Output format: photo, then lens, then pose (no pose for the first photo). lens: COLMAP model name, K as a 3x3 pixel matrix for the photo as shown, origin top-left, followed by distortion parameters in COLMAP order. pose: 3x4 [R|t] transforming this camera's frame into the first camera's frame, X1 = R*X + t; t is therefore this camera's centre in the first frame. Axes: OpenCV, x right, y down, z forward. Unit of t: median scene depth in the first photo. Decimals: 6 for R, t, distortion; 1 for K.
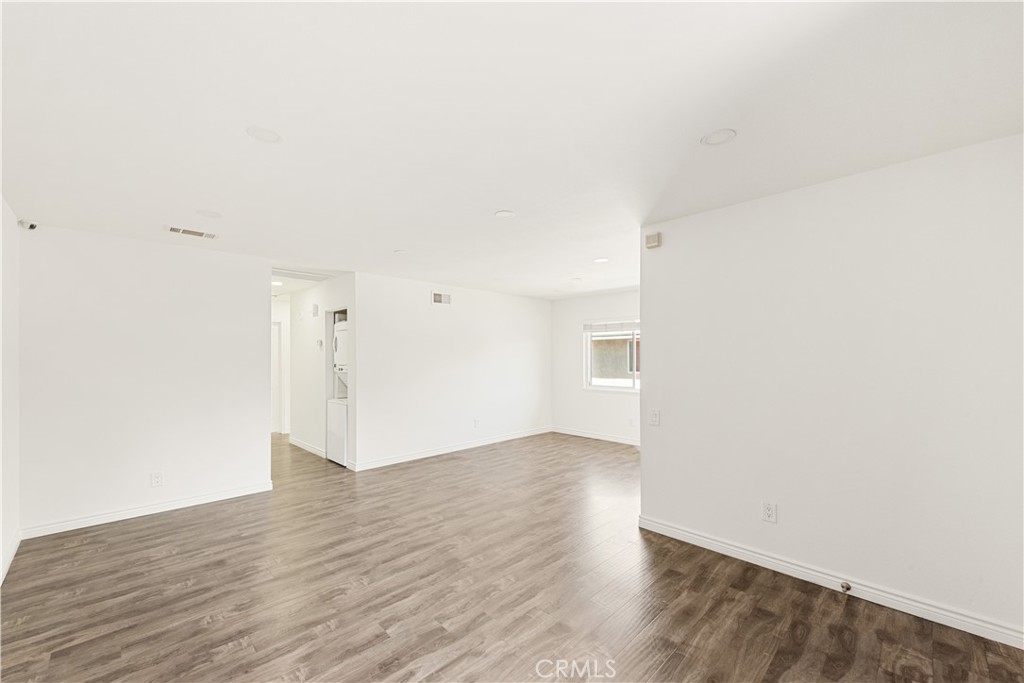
lens RADIAL K [[407.6, 0, 506.1], [0, 407.6, 346.5], [0, 0, 1]] dist [0.002736, -0.000157]
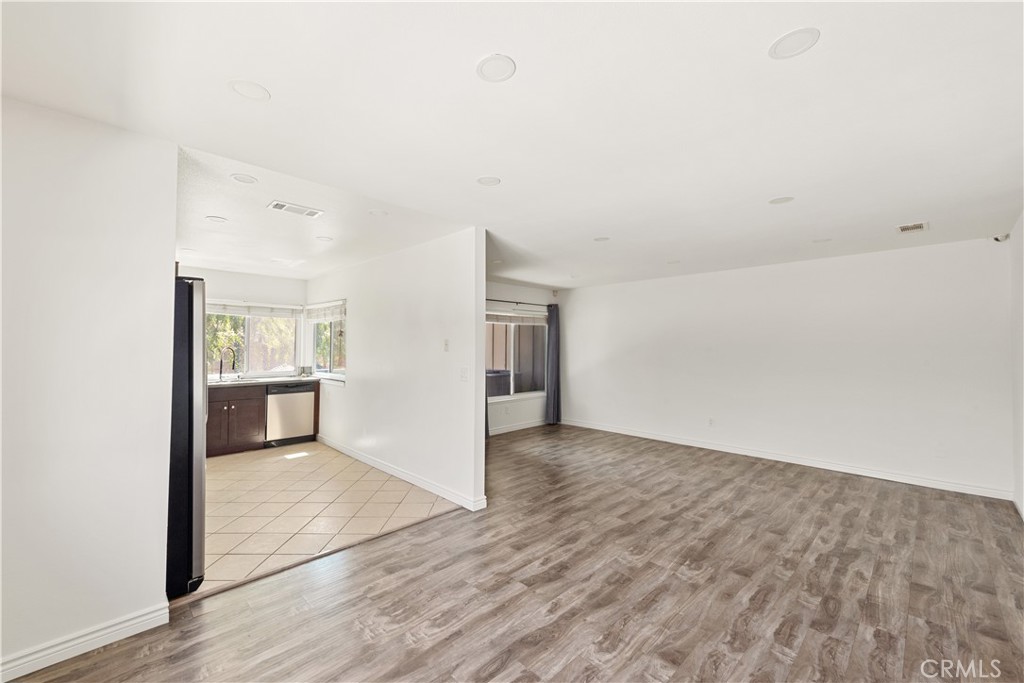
lens RADIAL K [[407.6, 0, 506.1], [0, 407.6, 346.5], [0, 0, 1]] dist [0.002736, -0.000157]
pose [[-0.999999, -0.000709, 0.001218, 0.259979], [-0.000742, 0.999616, -0.027717, 0.051524], [-0.001198, -0.027718, -0.999615, 1.982164]]
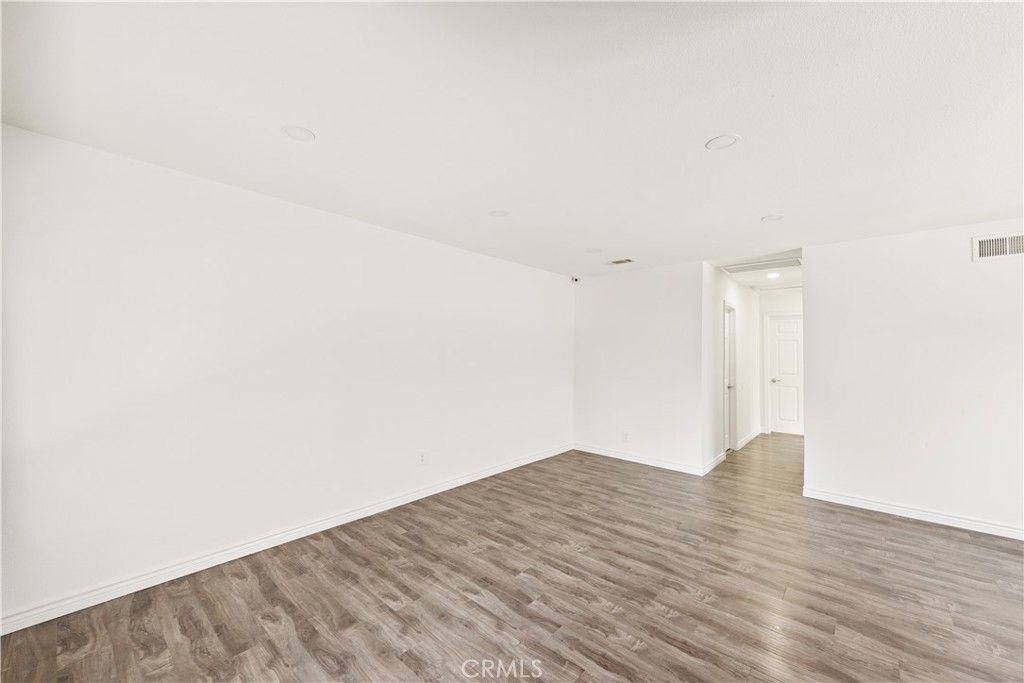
lens RADIAL K [[400.1, 0, 506.3], [0, 400.1, 350.3], [0, 0, 1]] dist [0.001298, -0.000017]
pose [[0.066484, 0.003921, -0.997780, 0.536217], [0.011484, 0.999923, 0.004694, 0.014292], [0.997721, -0.011771, 0.066434, 0.526541]]
